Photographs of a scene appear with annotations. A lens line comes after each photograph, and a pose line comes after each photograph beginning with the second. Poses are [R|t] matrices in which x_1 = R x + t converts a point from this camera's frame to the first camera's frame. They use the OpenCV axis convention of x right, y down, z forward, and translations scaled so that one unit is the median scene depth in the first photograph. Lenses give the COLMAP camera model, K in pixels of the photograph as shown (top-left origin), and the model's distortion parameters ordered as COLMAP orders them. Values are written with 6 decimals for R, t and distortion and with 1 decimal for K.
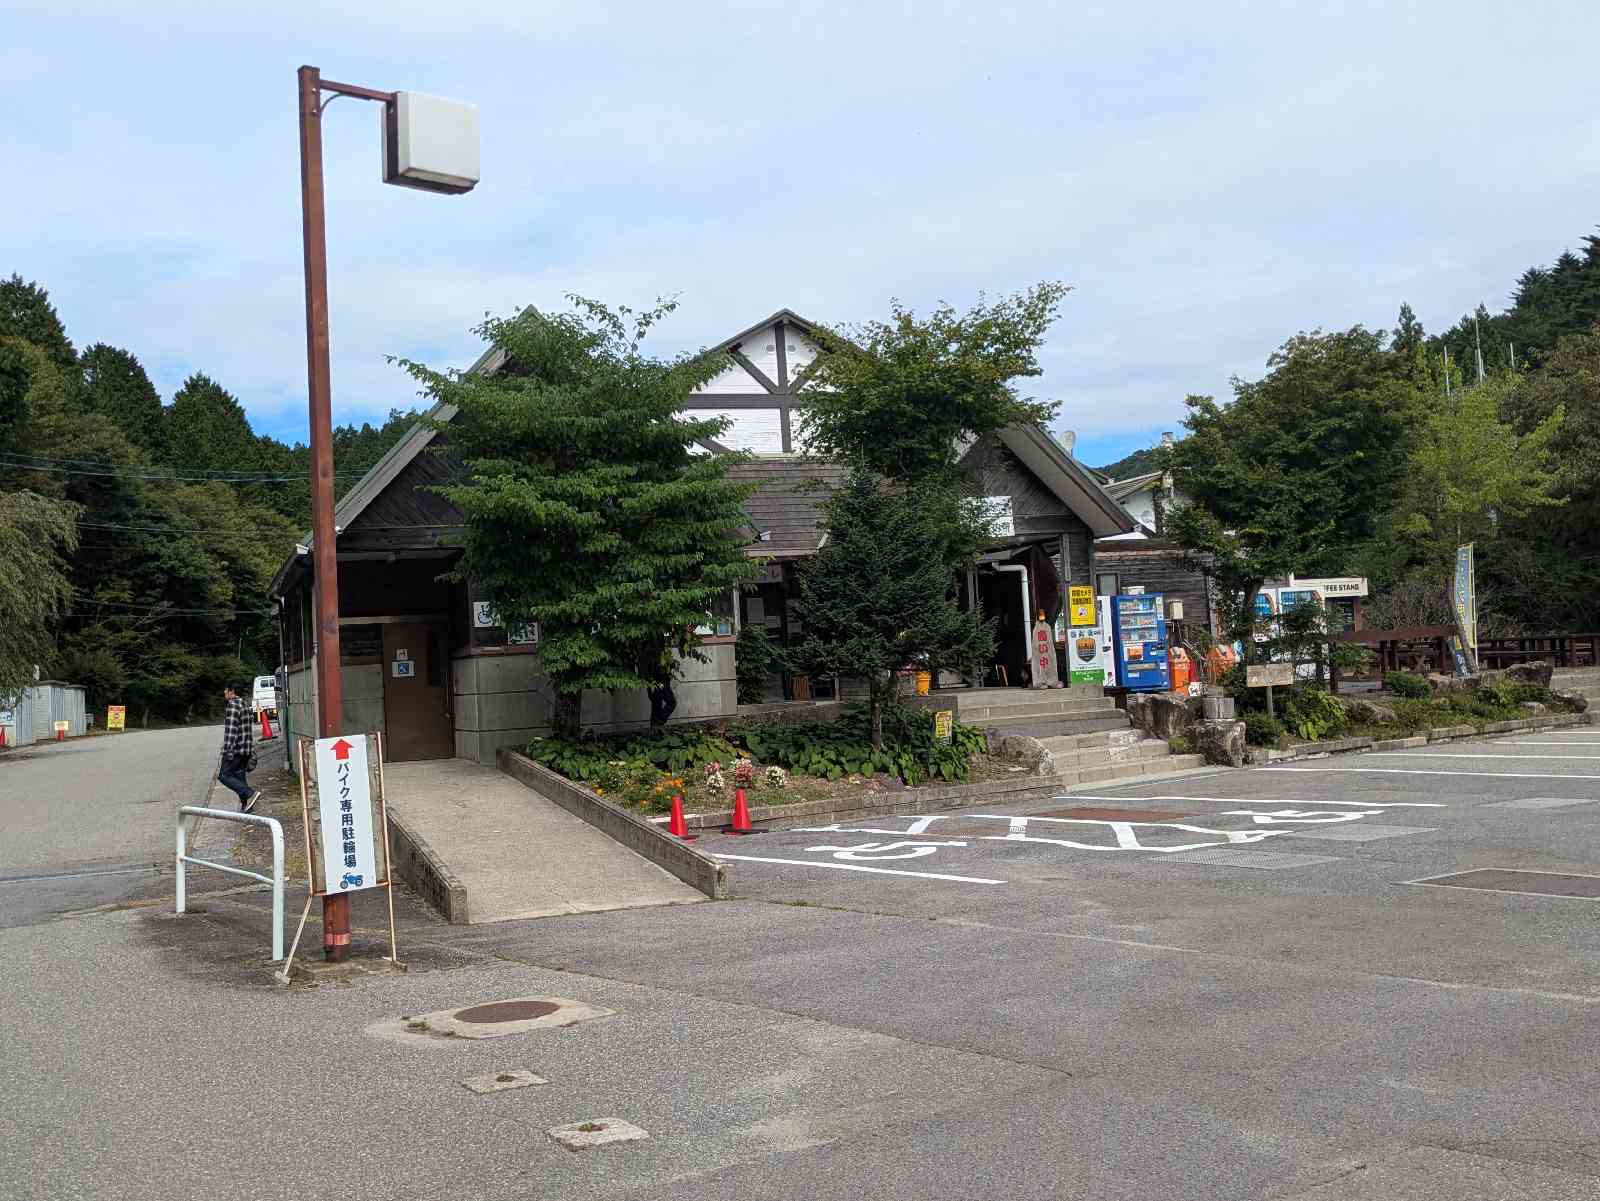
lens RADIAL K [[1770.9, 0, 795.6], [0, 1770.9, 564.6], [0, 0, 1]] dist [0.102968, 0.003814]
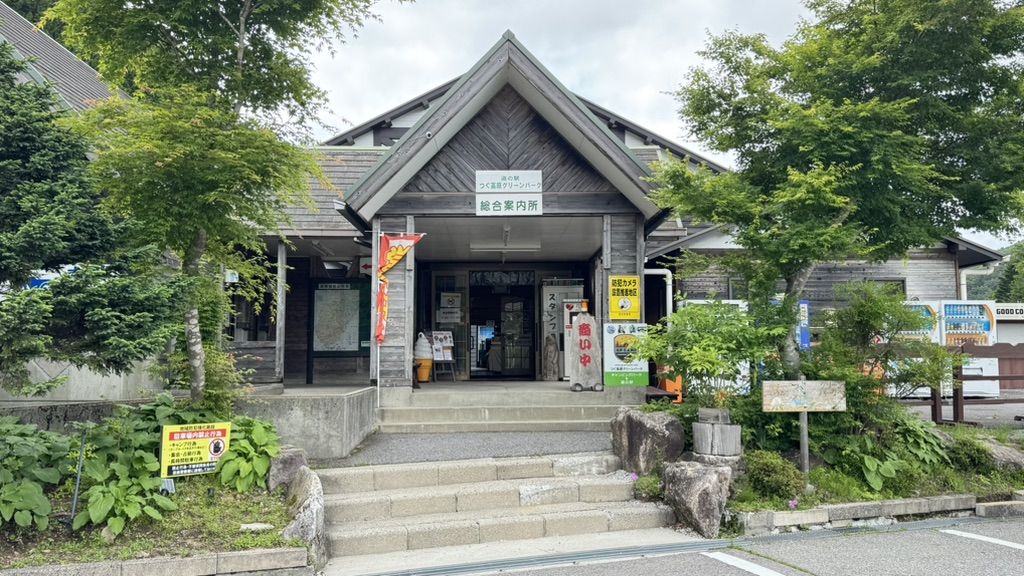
lens RADIAL K [[839.7, 0, 512.0], [0, 839.7, 288.0], [0, 0, 1]] dist [0.170144, -0.298260]
pose [[0.950979, 0.030976, -0.307701, 0.236714], [-0.036431, 0.999264, -0.011999, 0.025521], [0.307103, 0.022621, 0.951407, 0.591813]]
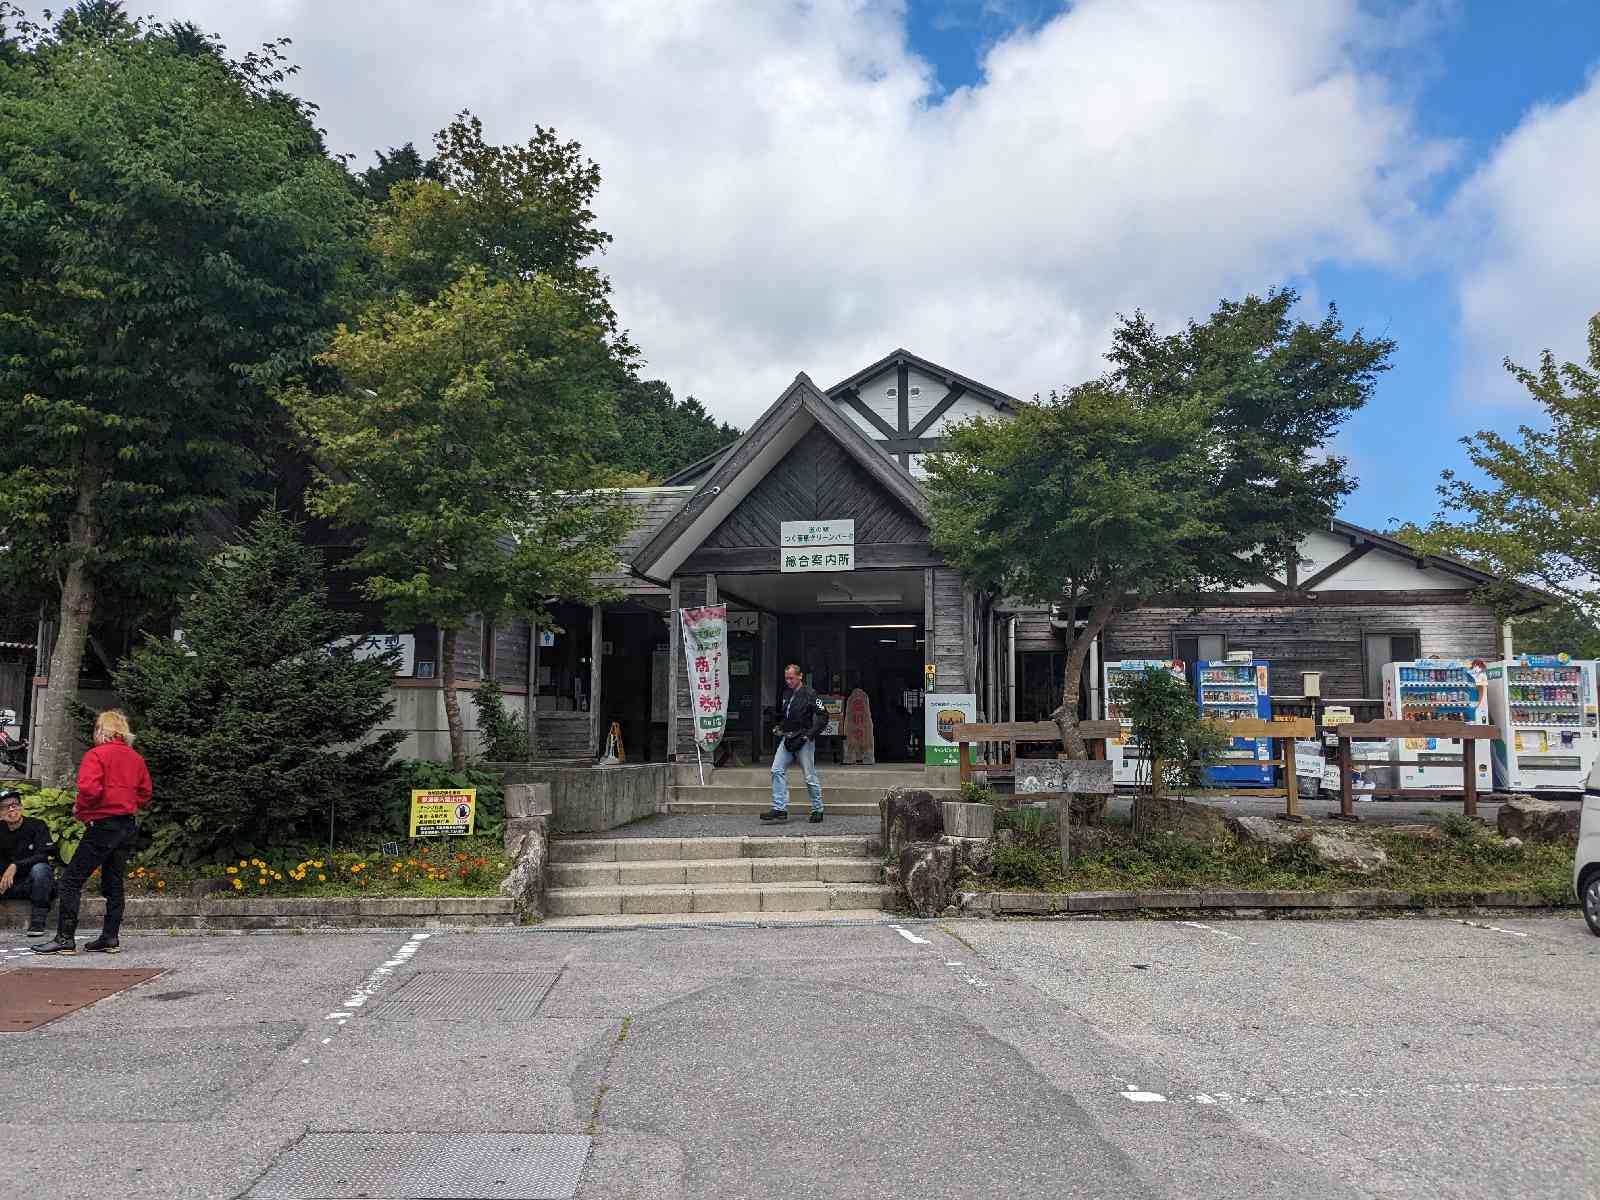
lens RADIAL K [[1265.8, 0, 783.6], [0, 1265.8, 603.3], [0, 0, 1]] dist [0.082076, -0.140621]
pose [[0.851861, 0.011728, -0.523637, 0.383403], [-0.028379, 0.999314, -0.023785, 0.012304], [0.522998, 0.035122, 0.851610, 0.507738]]
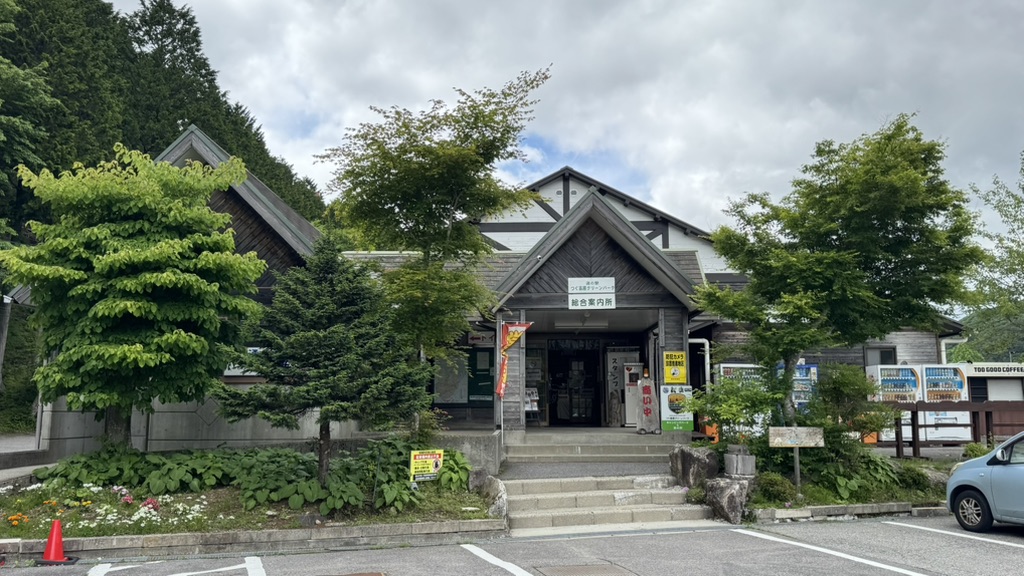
lens RADIAL K [[839.7, 0, 512.0], [0, 839.7, 288.0], [0, 0, 1]] dist [0.170144, -0.298260]
pose [[0.937294, 0.008763, -0.348429, 0.259971], [-0.033610, 0.997297, -0.065331, 0.010575], [0.346915, 0.072945, 0.935056, 0.411008]]
